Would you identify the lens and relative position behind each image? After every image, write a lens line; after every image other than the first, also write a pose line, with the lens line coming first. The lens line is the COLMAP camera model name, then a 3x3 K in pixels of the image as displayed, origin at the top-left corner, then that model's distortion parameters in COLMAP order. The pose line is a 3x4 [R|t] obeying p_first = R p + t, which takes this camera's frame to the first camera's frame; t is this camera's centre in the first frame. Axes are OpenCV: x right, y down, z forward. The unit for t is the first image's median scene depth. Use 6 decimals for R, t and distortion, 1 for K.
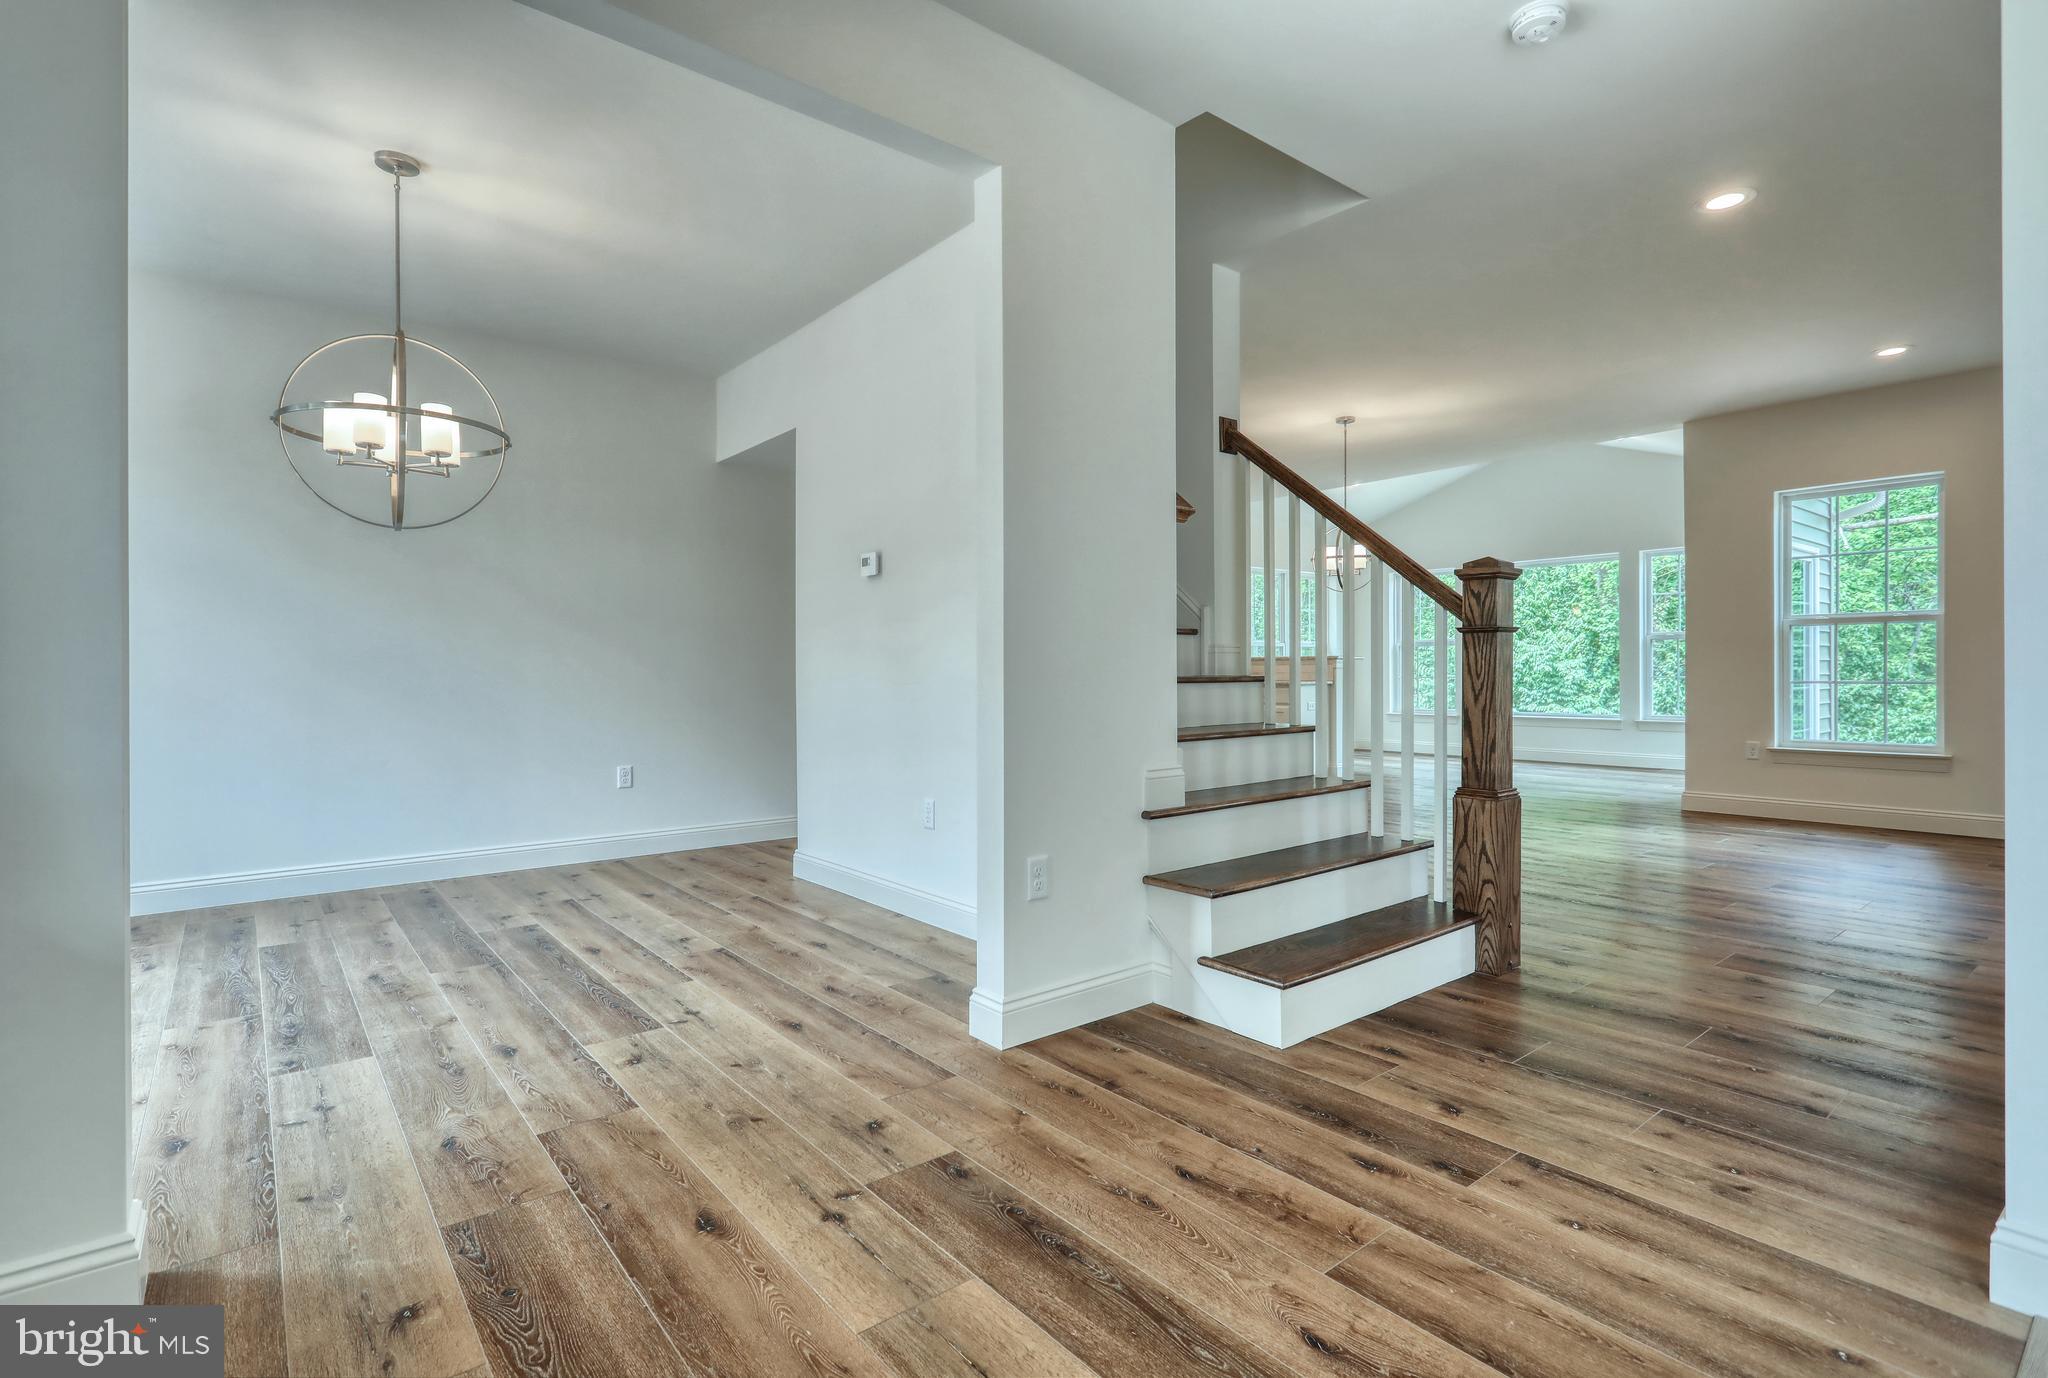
lens RADIAL K [[978.9, 0, 1023.0], [0, 978.9, 681.2], [0, 0, 1]] dist [-0.005110, -0.000156]
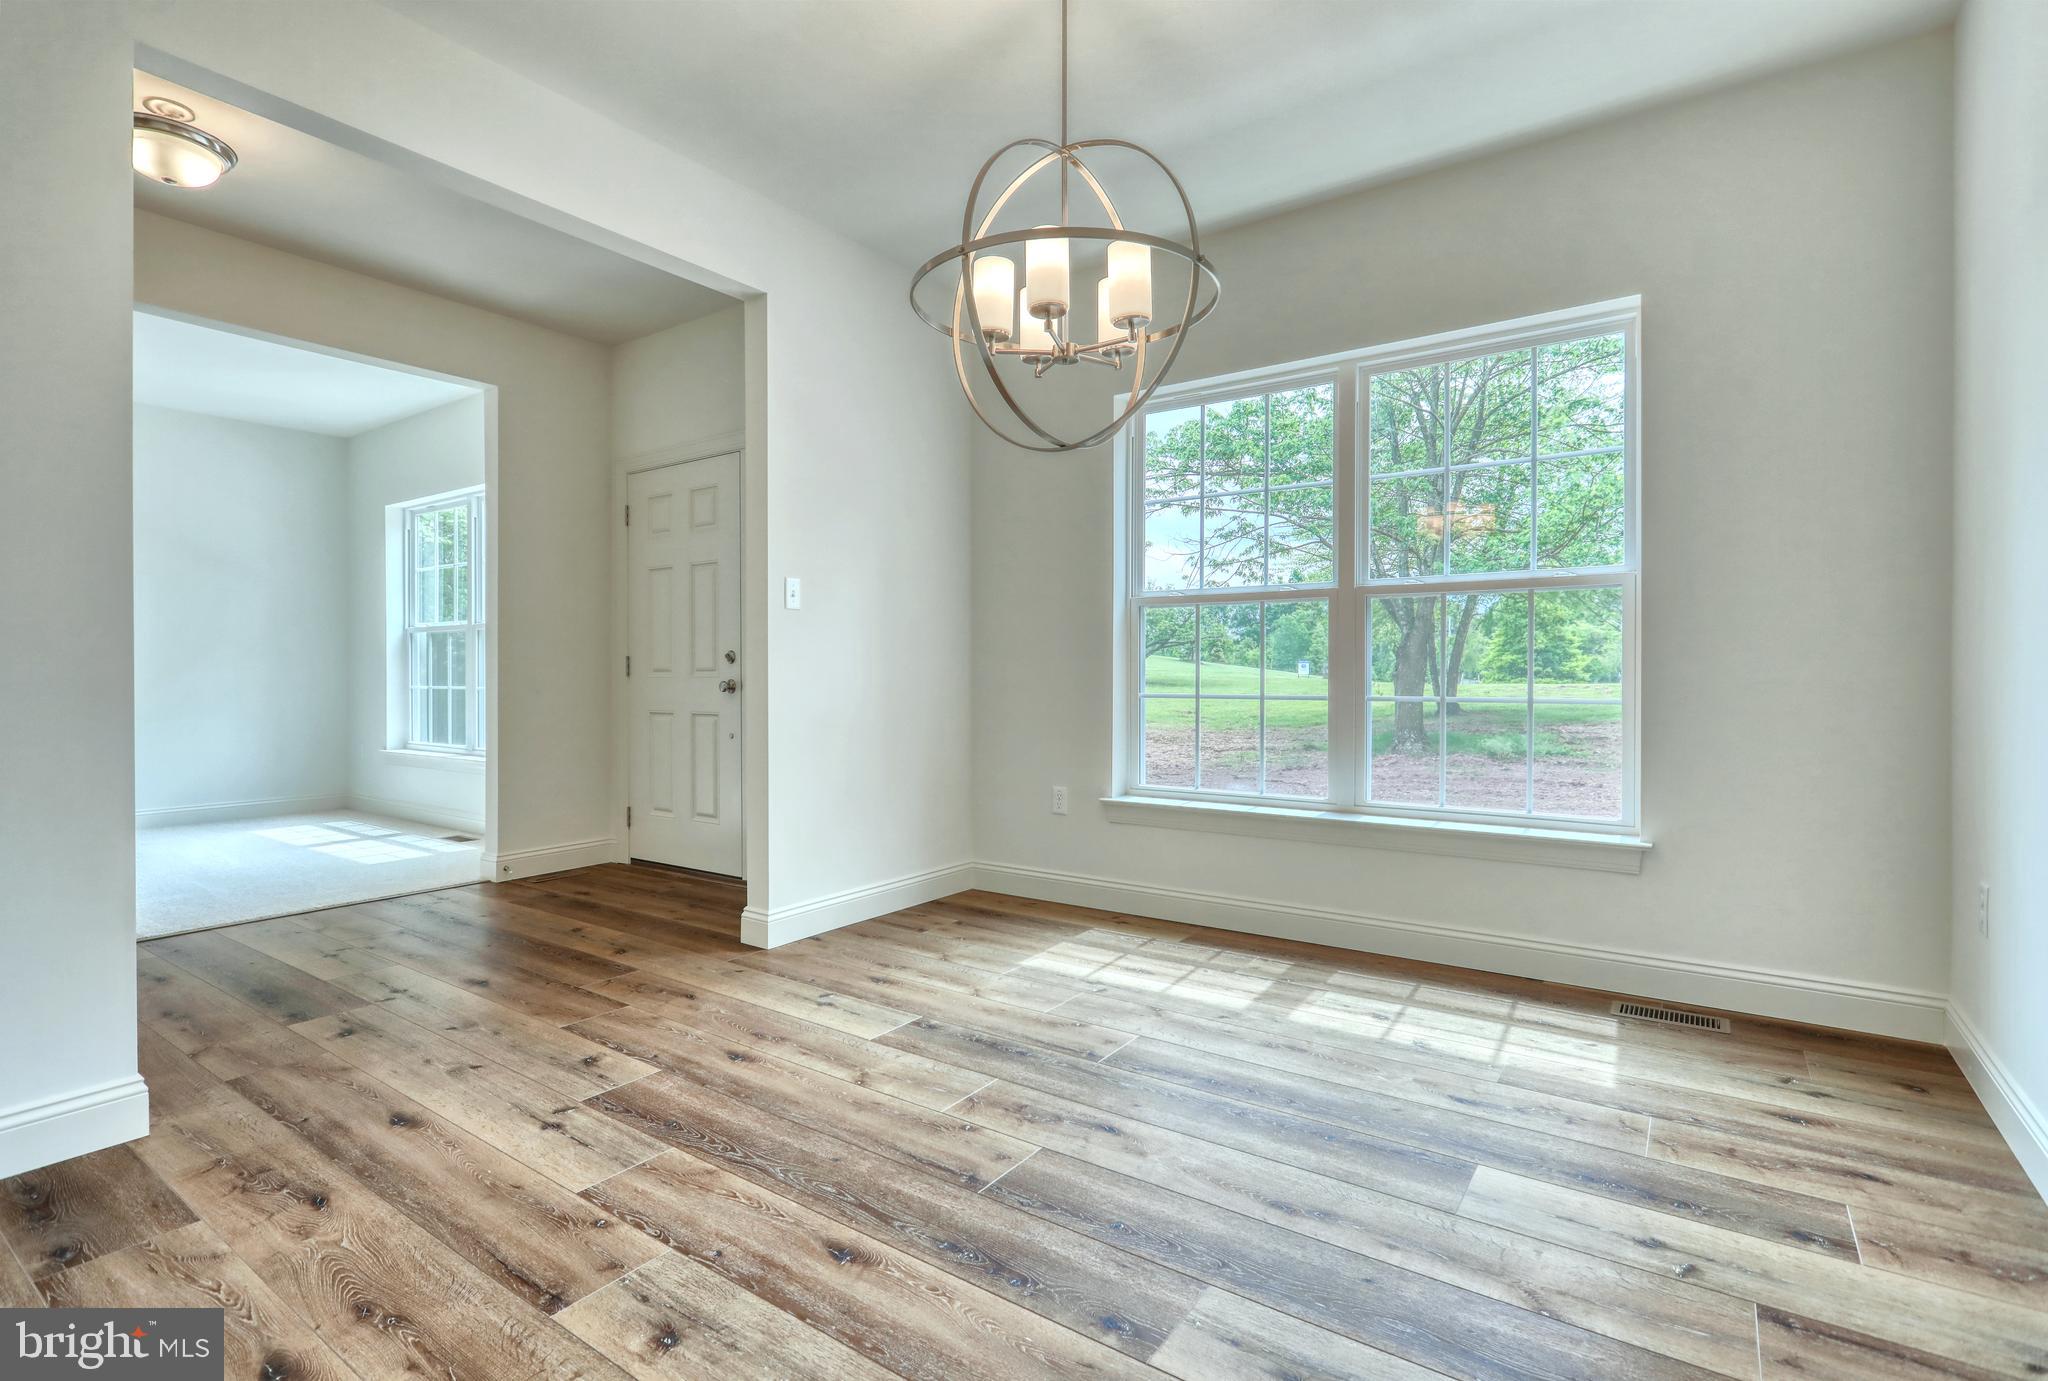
lens RADIAL K [[978.9, 0, 1021.3], [0, 978.9, 682.4], [0, 0, 1]] dist [-0.005110, -0.000156]
pose [[-0.963602, 0.008417, -0.267209, -0.512709], [0.003589, 0.999821, 0.018550, -0.010856], [0.267318, 0.016916, -0.963460, 1.901374]]
